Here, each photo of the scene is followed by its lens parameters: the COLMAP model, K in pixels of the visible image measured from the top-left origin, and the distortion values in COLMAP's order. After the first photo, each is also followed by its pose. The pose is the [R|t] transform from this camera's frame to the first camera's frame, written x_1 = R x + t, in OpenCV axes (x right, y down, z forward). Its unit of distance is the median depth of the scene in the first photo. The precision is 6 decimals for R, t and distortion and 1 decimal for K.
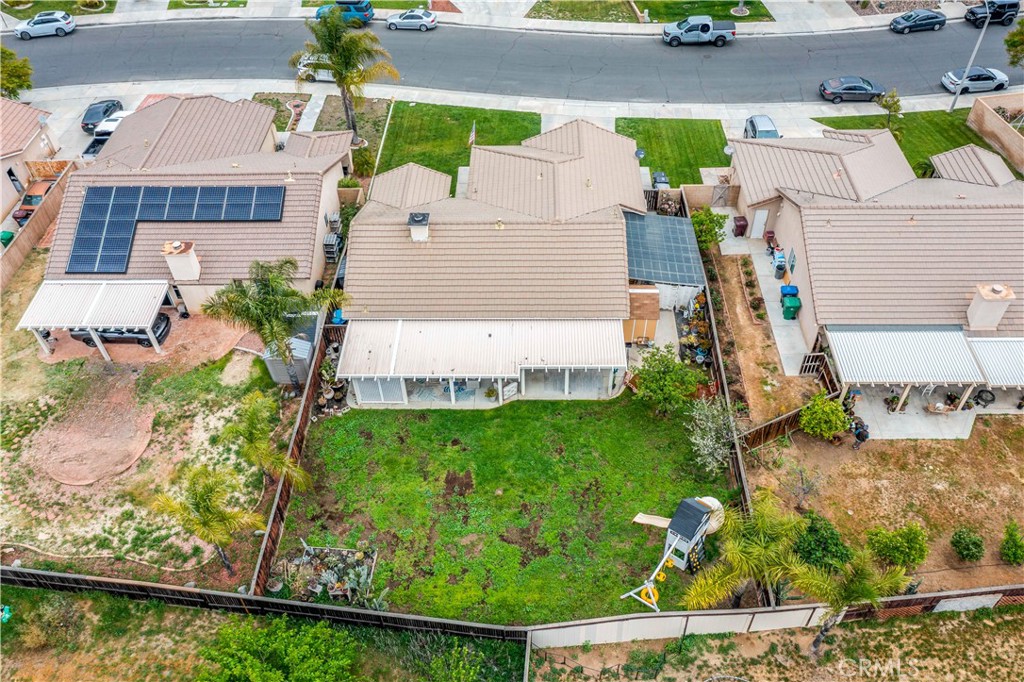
lens RADIAL K [[818.4, 0, 516.0], [0, 818.4, 341.6], [0, 0, 1]] dist [-0.008803, 0.002264]
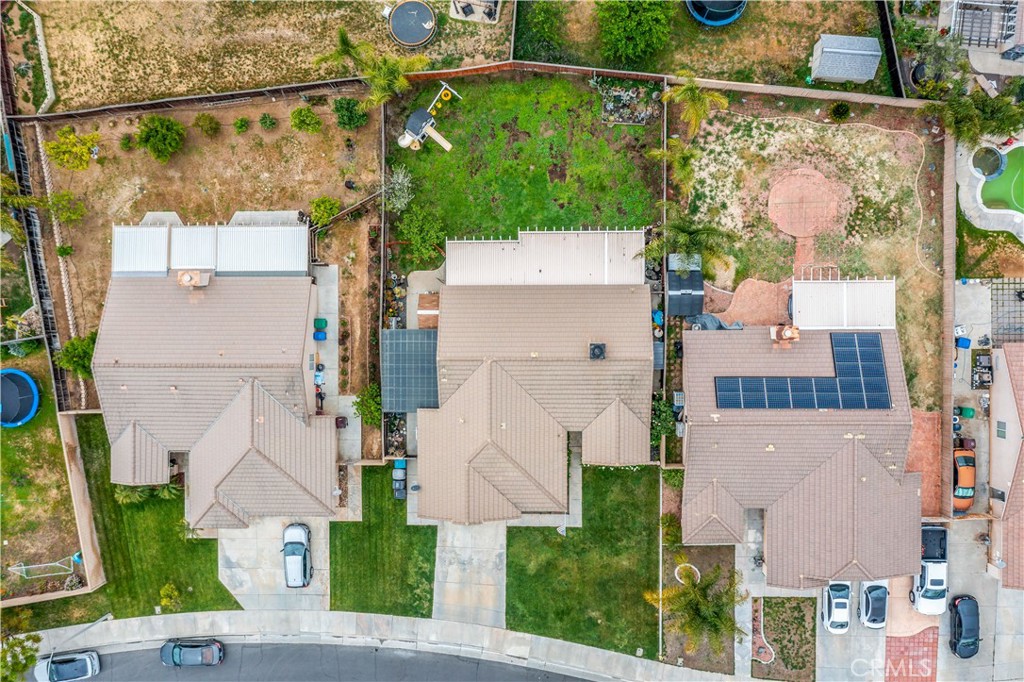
lens RADIAL K [[818.4, 0, 516.0], [0, 818.4, 341.6], [0, 0, 1]] dist [-0.008803, 0.002264]
pose [[-0.997276, 0.019844, 0.071034, -0.085776], [0.035874, -0.711004, 0.702273, -1.055242], [0.064442, 0.702908, 0.708355, 0.084094]]
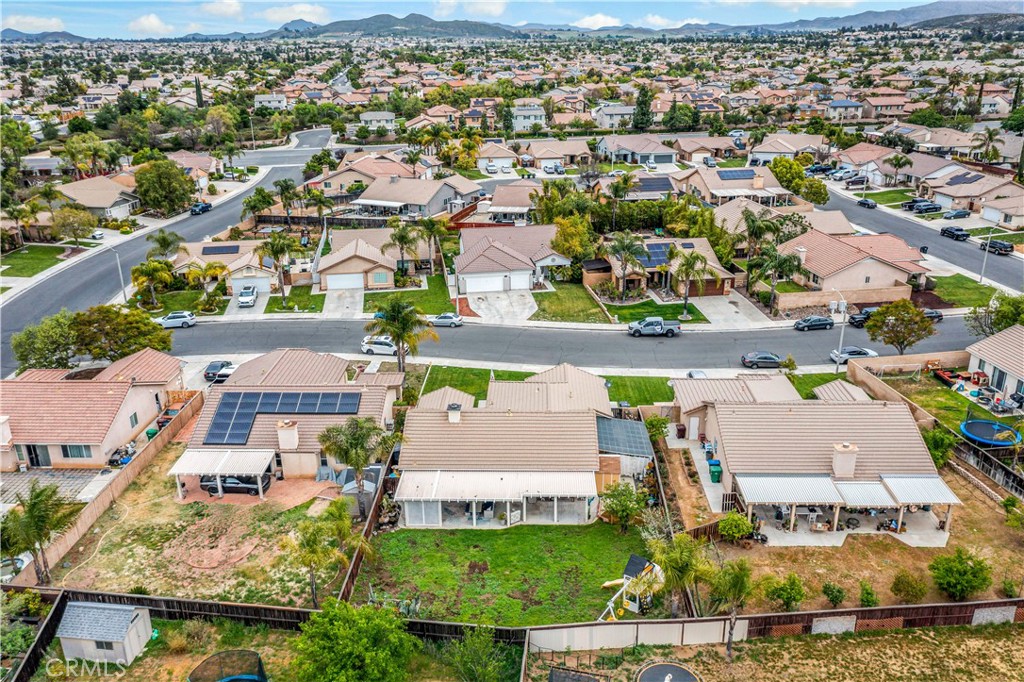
lens RADIAL K [[818.4, 0, 516.0], [0, 818.4, 341.6], [0, 0, 1]] dist [-0.008803, 0.002264]
pose [[0.999911, 0.012746, -0.004034, -0.004062], [-0.013261, 0.907190, -0.420511, 0.365005], [-0.001700, 0.420527, 0.907278, -0.386969]]
